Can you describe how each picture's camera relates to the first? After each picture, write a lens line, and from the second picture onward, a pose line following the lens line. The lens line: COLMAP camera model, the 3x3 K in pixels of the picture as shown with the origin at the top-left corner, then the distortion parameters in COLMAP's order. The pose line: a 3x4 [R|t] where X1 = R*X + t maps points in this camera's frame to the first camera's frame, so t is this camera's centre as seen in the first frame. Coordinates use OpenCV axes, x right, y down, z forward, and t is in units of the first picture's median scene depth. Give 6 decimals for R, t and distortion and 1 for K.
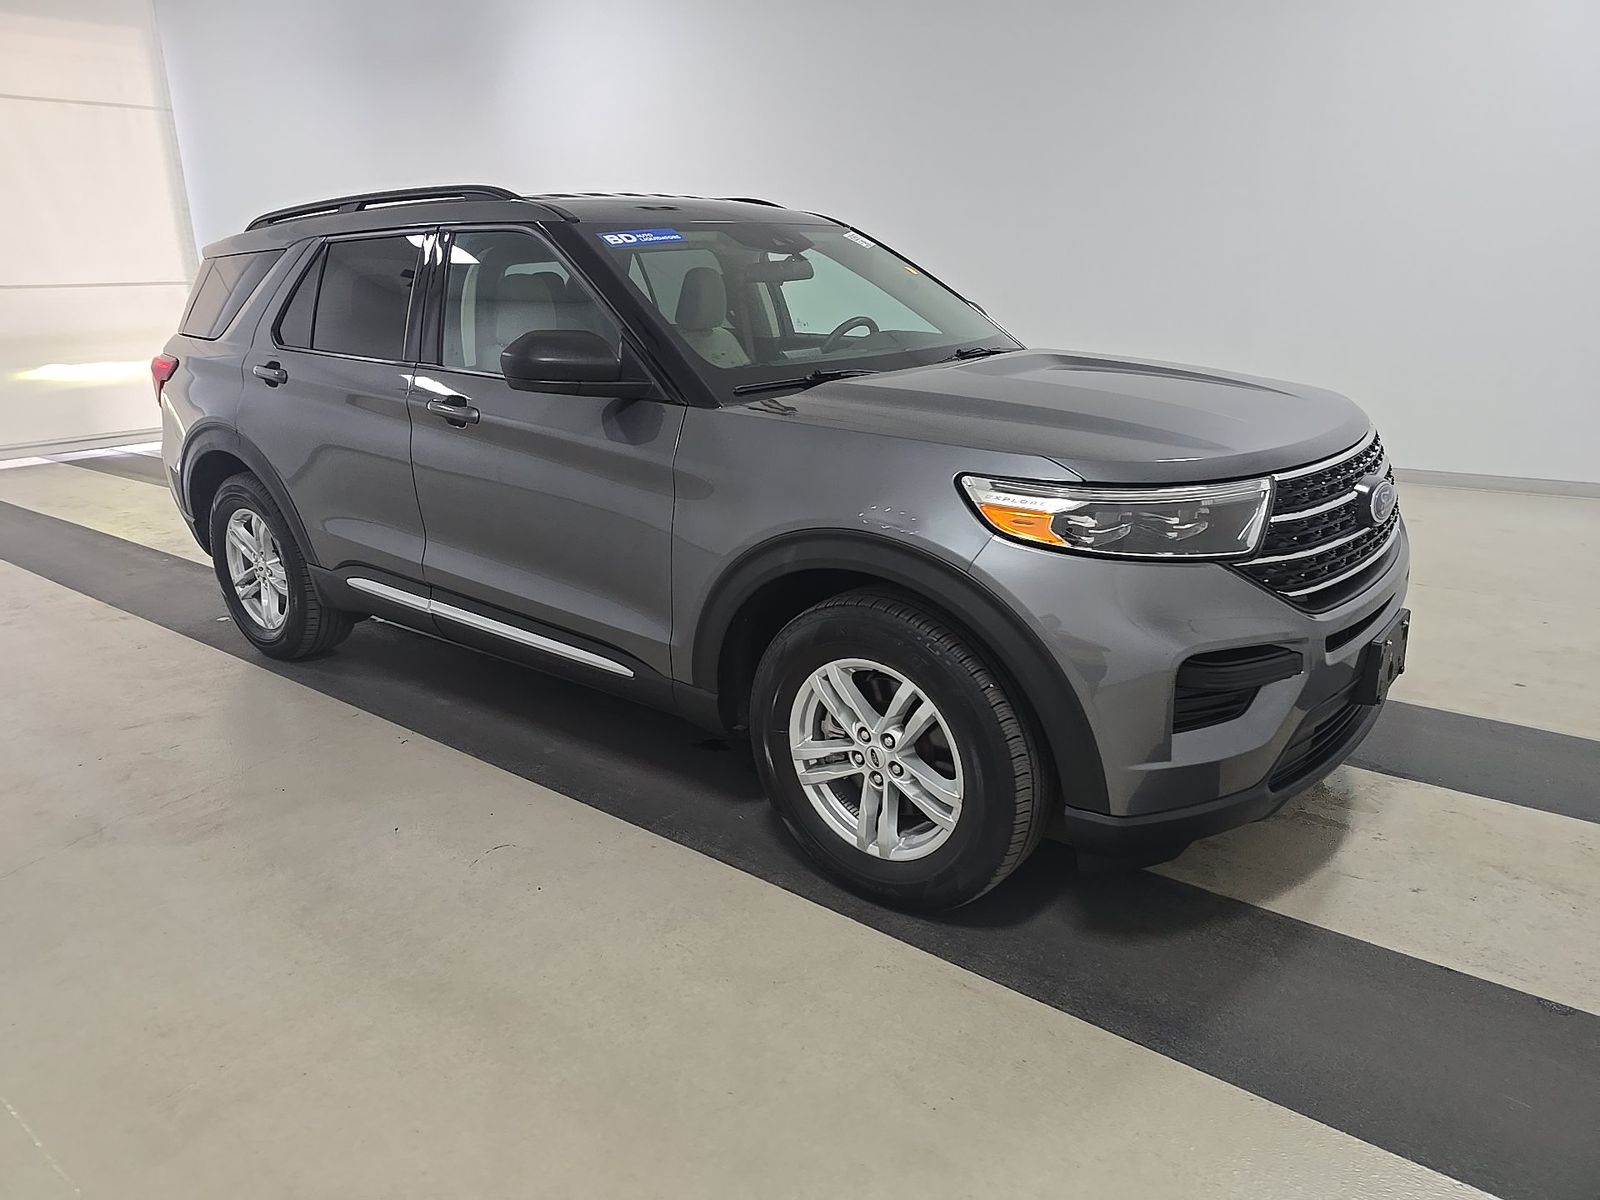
lens RADIAL K [[1060.6, 0, 796.0], [0, 1060.6, 600.8], [0, 0, 1]] dist [0.028616, -0.001329]
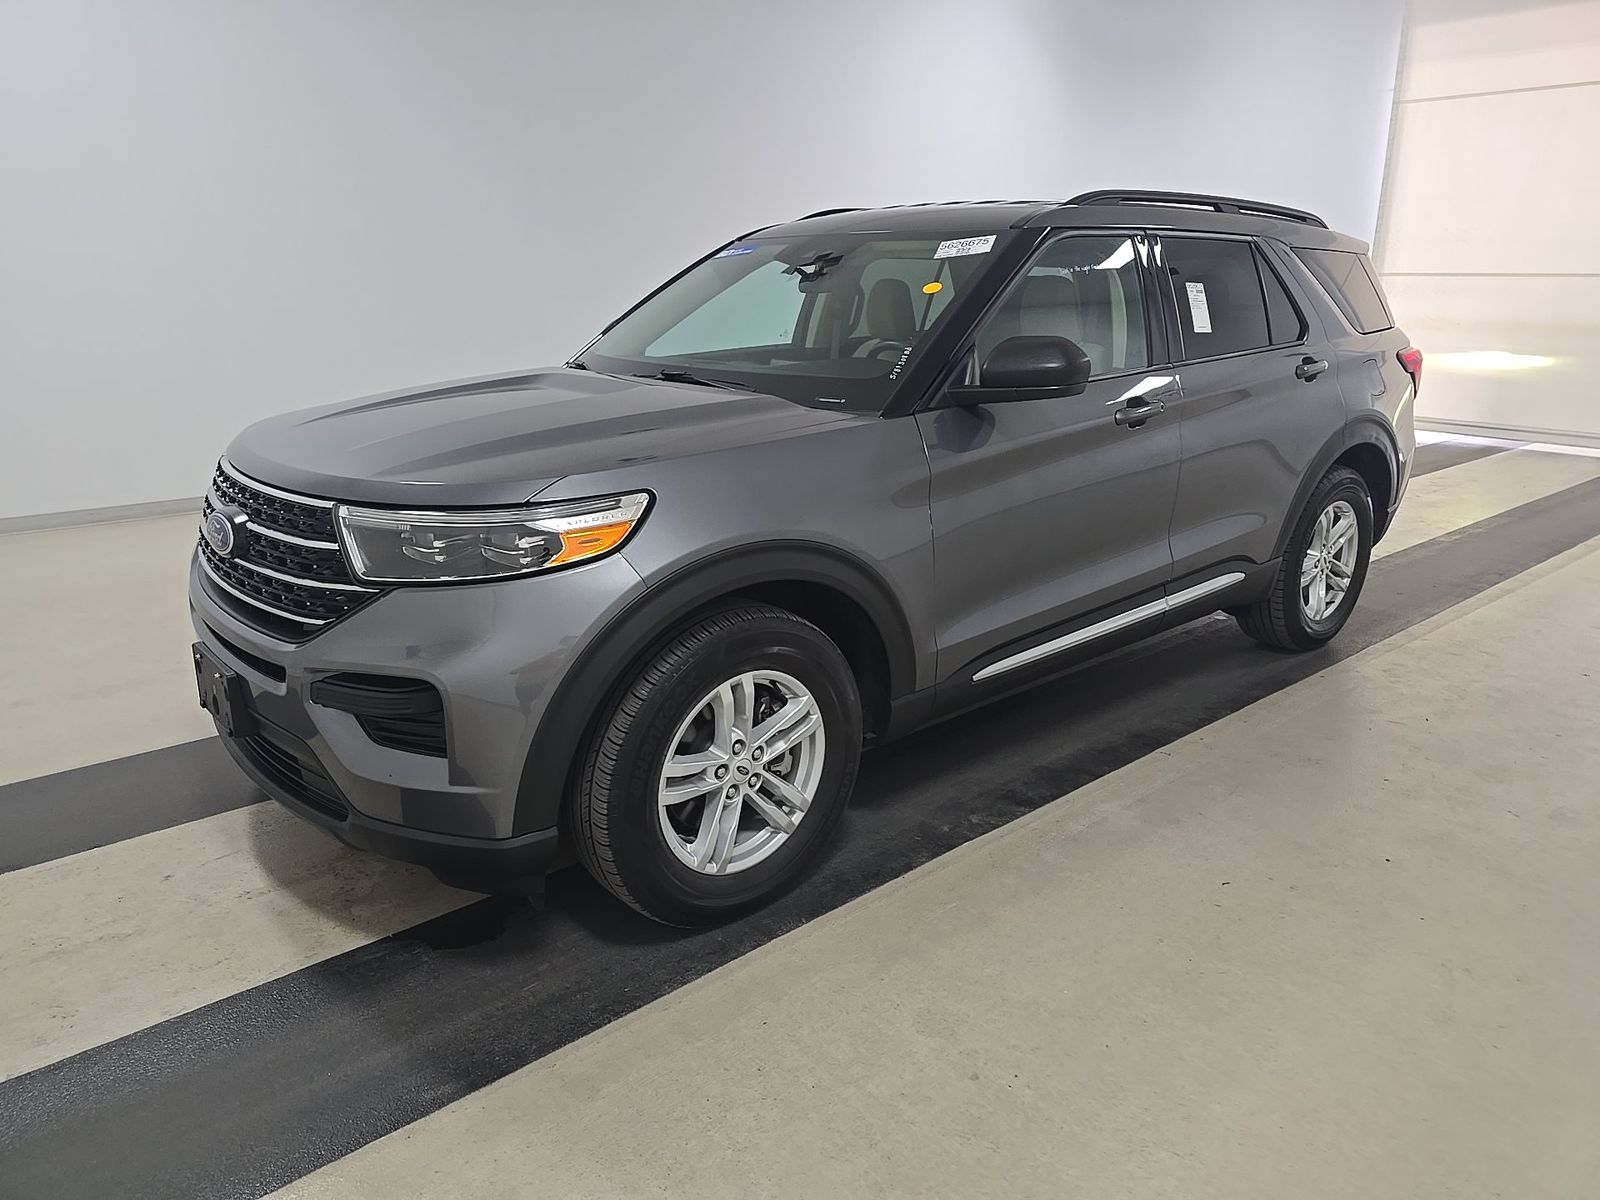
lens RADIAL K [[1062.9, 0, 805.2], [0, 1062.9, 599.6], [0, 0, 1]] dist [0.032359, -0.001515]
pose [[-0.167914, 0.308819, -0.936181, 1.263677], [-0.282898, 0.894626, 0.345852, -0.483299], [0.944338, 0.322917, -0.062856, 1.431616]]
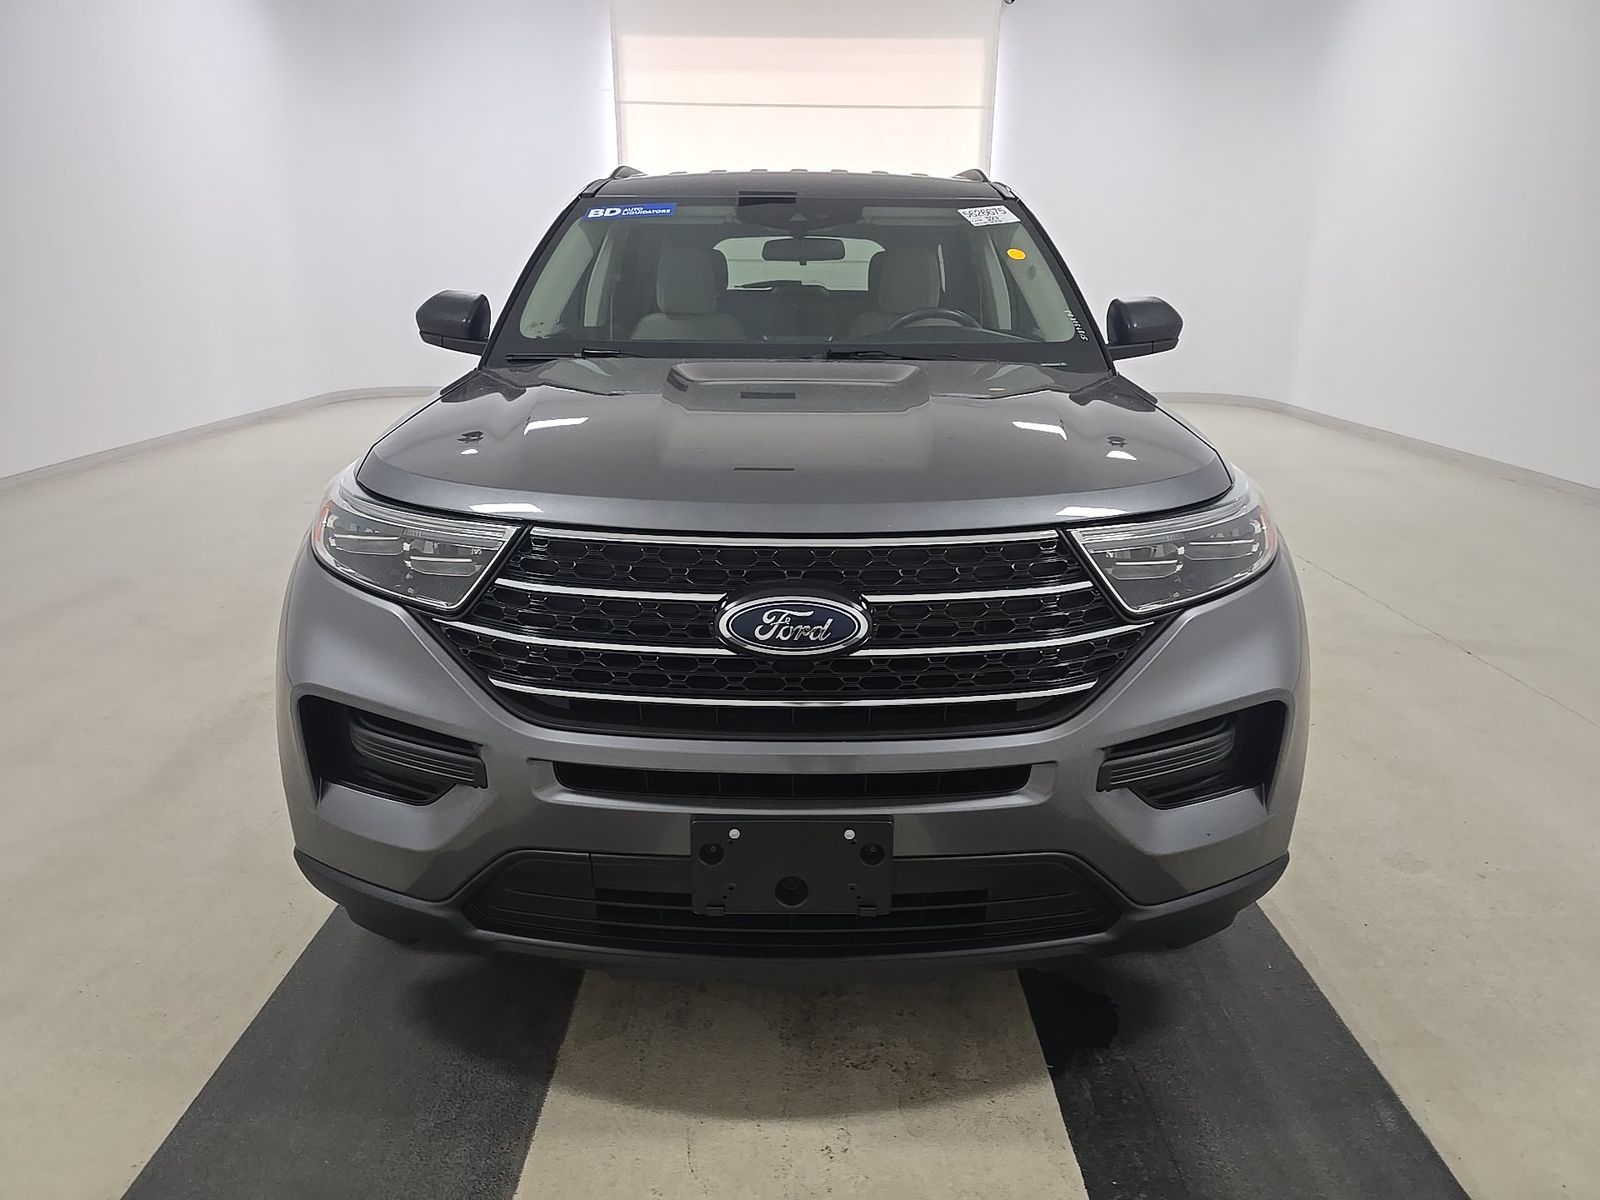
lens RADIAL K [[1062.9, 0, 805.2], [0, 1062.9, 599.6], [0, 0, 1]] dist [0.032359, -0.001515]
pose [[0.638411, 0.265275, -0.722538, 0.899838], [-0.257712, 0.958219, 0.124099, -0.168983], [0.725270, 0.106981, 0.680102, 0.511331]]
